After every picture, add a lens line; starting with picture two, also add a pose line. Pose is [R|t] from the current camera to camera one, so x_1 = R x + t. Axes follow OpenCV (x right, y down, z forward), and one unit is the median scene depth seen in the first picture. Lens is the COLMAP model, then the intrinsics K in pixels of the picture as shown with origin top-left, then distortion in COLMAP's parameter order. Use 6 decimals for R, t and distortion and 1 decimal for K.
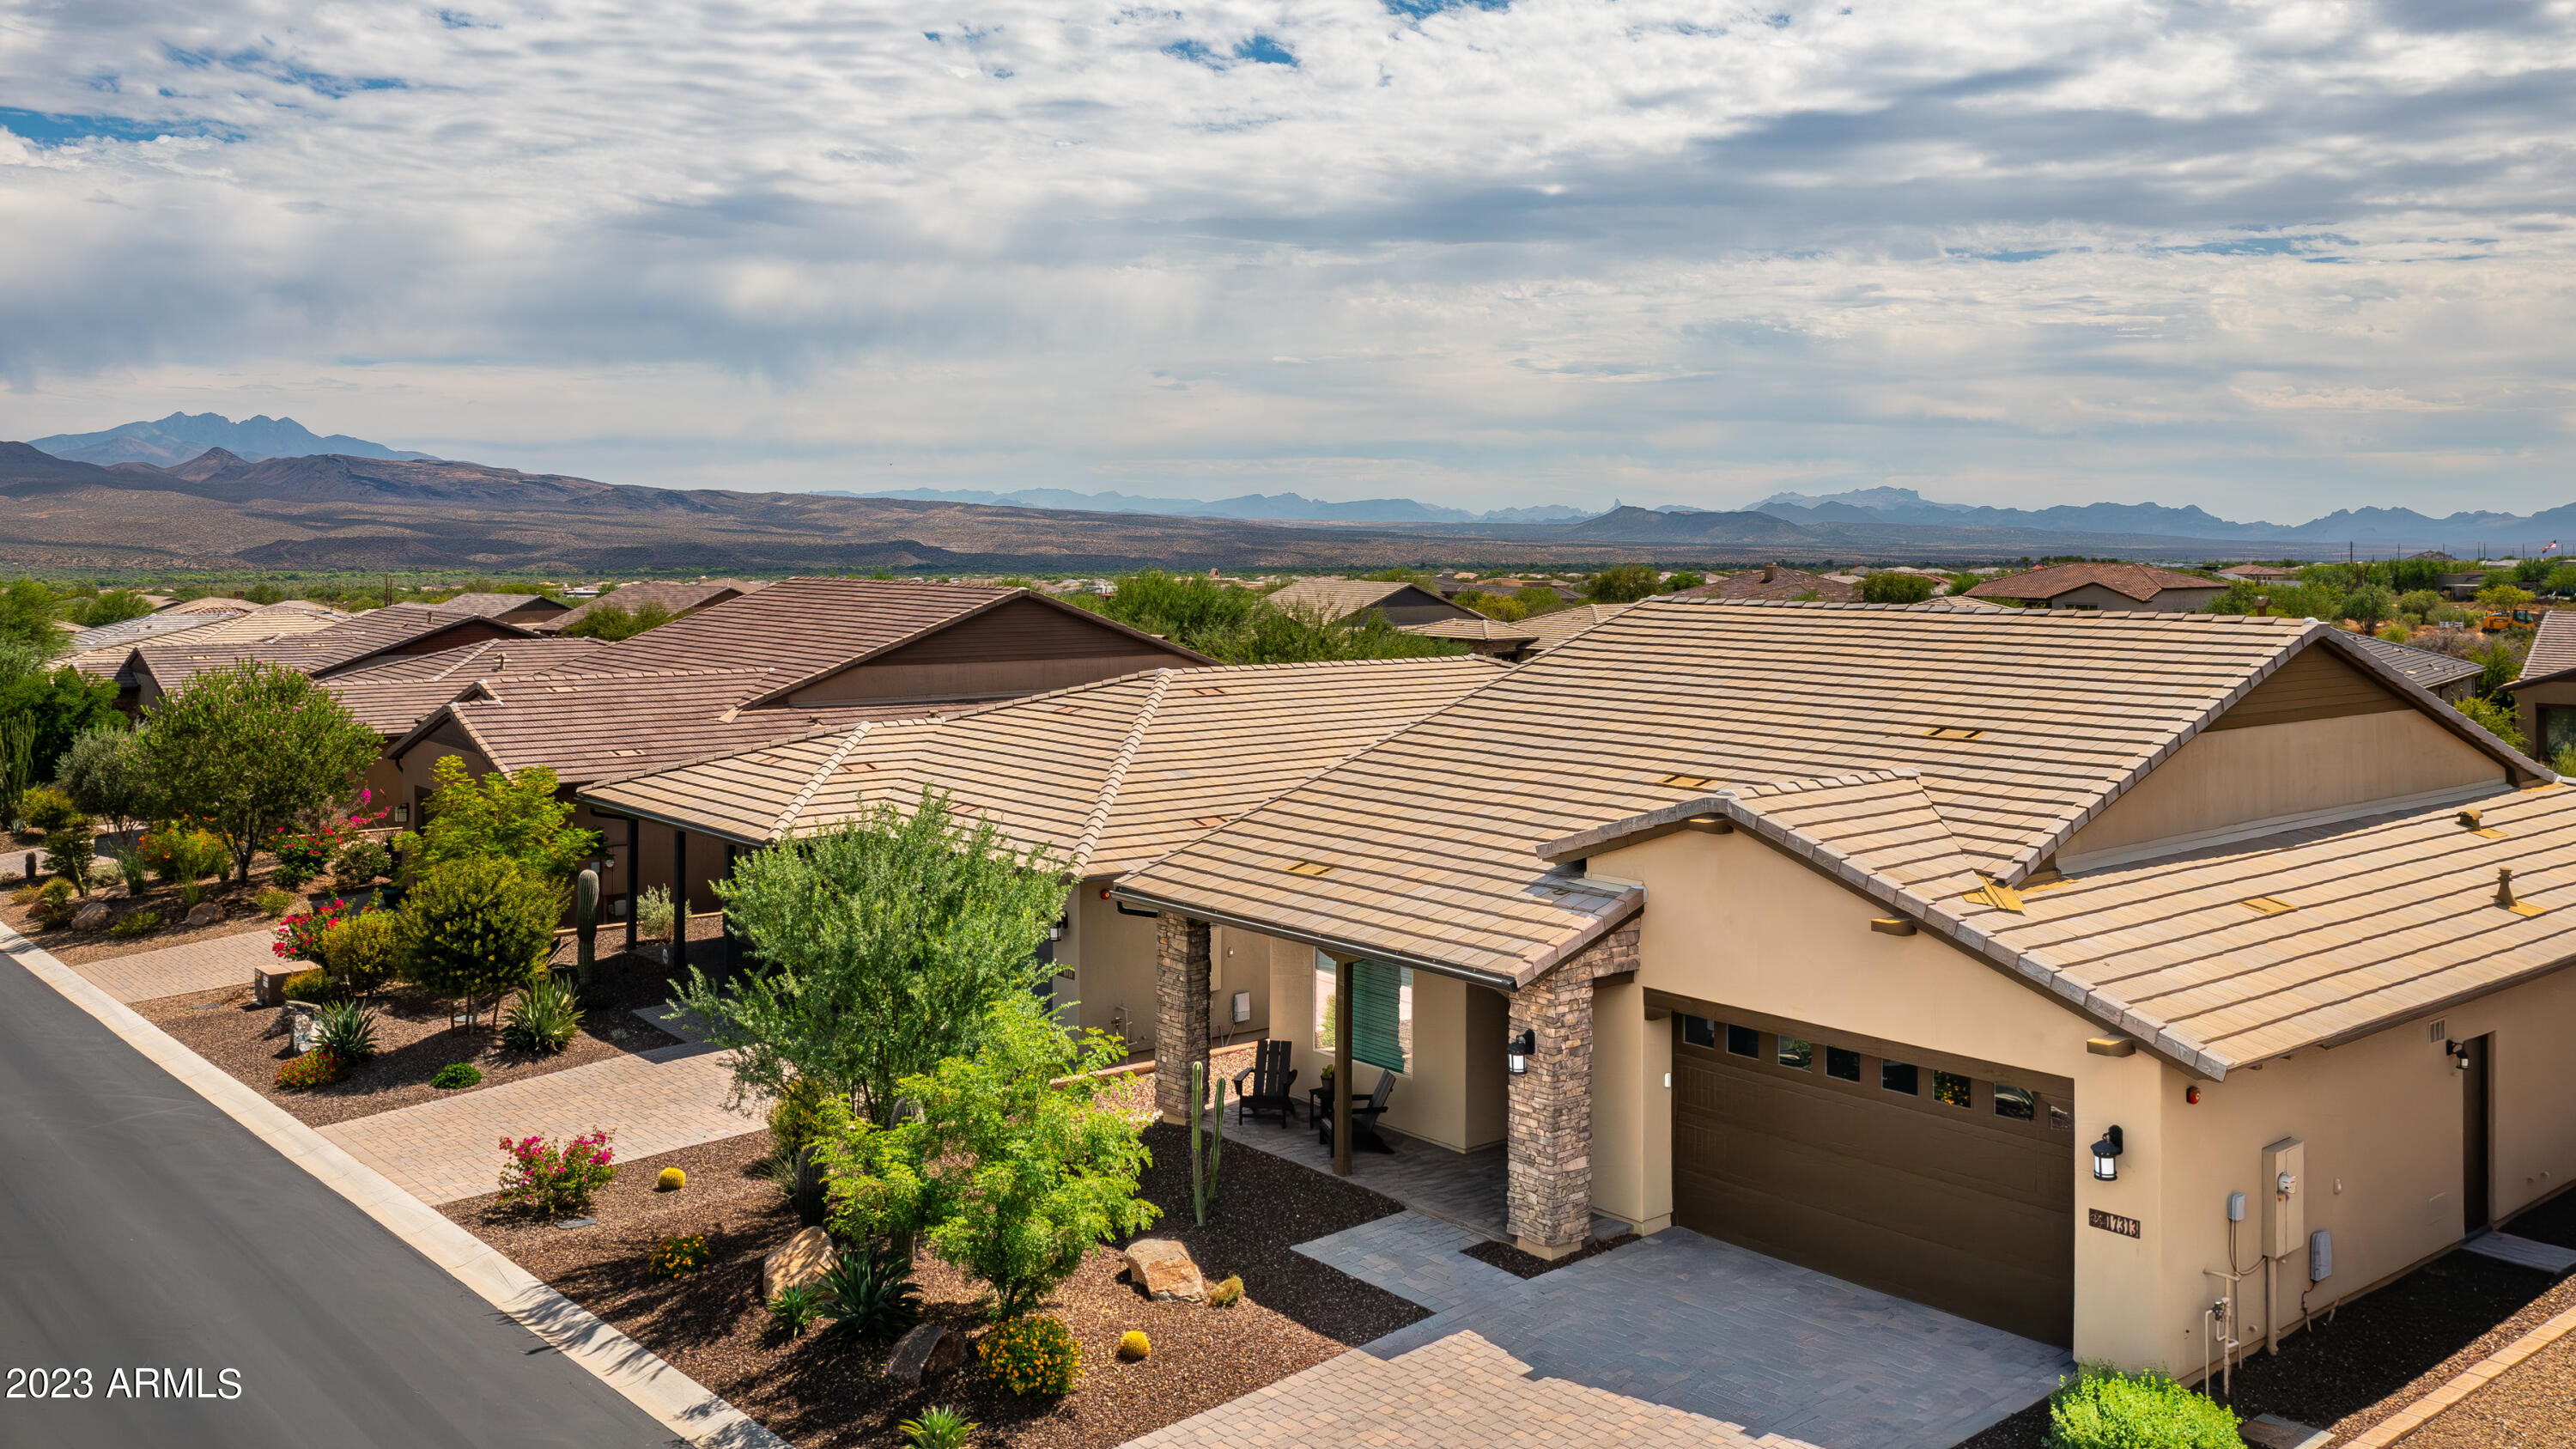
lens RADIAL K [[2098.0, 0, 1275.5], [0, 2098.0, 548.8], [0, 0, 1]] dist [0.002843, -0.001913]
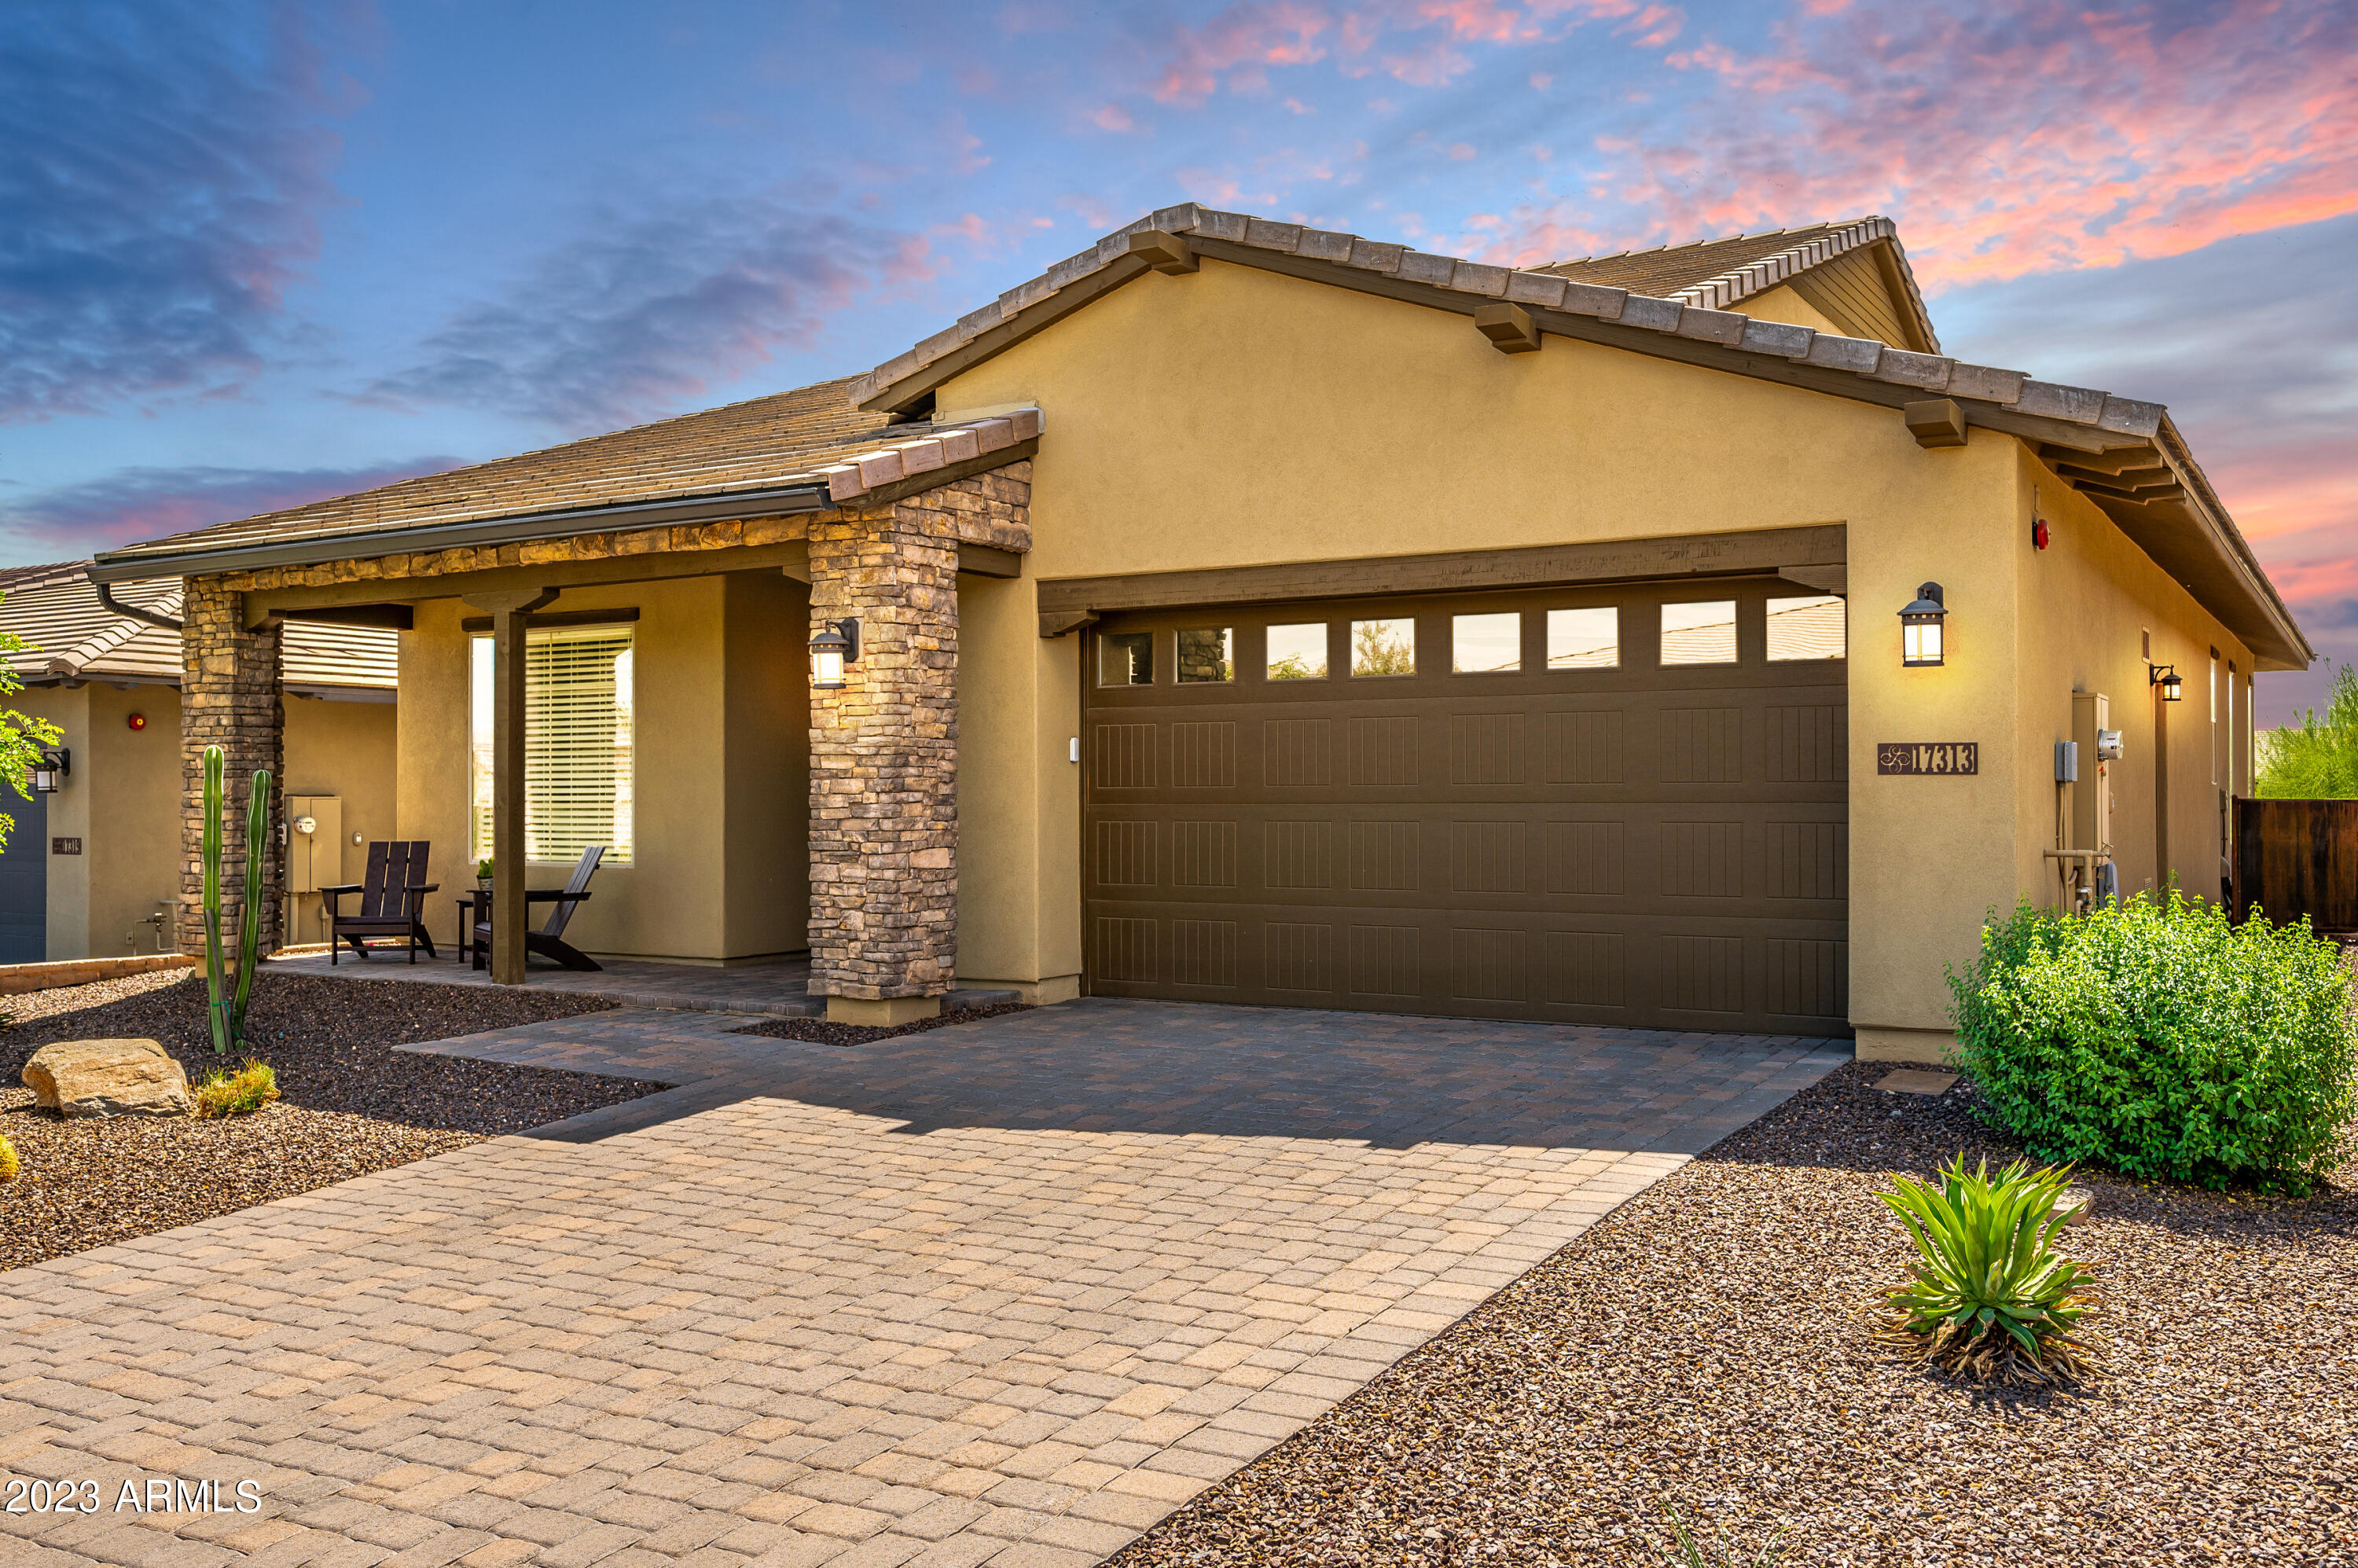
lens RADIAL K [[1981.8, 0, 1179.0], [0, 1981.8, 784.0], [0, 0, 1]] dist [0.008816, 0.001116]
pose [[0.945910, -0.003316, 0.324413, 0.033231], [0.006224, 0.999949, -0.007926, 0.277456], [-0.324371, 0.009516, 0.945882, 0.473727]]
